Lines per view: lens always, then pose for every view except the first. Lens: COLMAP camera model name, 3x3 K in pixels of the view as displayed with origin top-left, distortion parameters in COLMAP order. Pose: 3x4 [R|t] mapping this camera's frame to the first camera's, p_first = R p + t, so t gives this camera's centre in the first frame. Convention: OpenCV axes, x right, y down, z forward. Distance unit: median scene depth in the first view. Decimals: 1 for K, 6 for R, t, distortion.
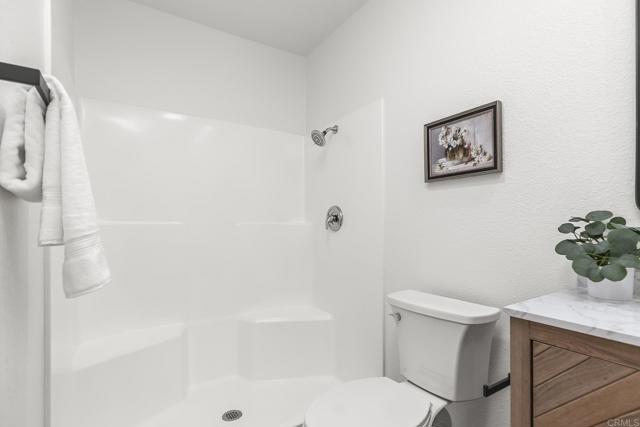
lens RADIAL K [[319.4, 0, 316.6], [0, 319.4, 222.8], [0, 0, 1]] dist [-0.000317, 0.000298]
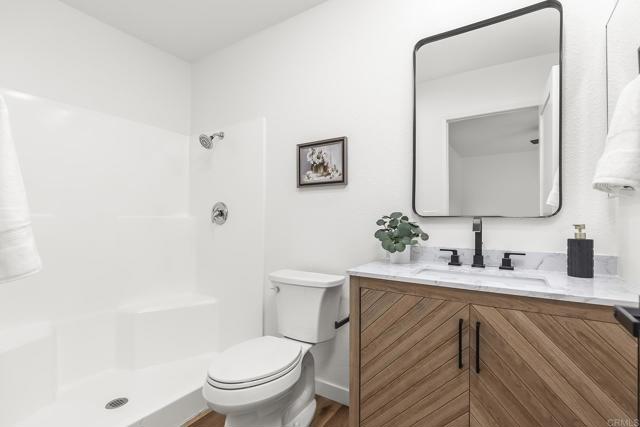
lens RADIAL K [[303.7, 0, 320.9], [0, 303.7, 216.7], [0, 0, 1]] dist [-0.004089, 0.000535]
pose [[0.906481, 0.012711, 0.422054, -0.119157], [-0.011807, 0.999919, -0.004755, -0.001028], [-0.422081, -0.000673, 0.906558, -0.219289]]
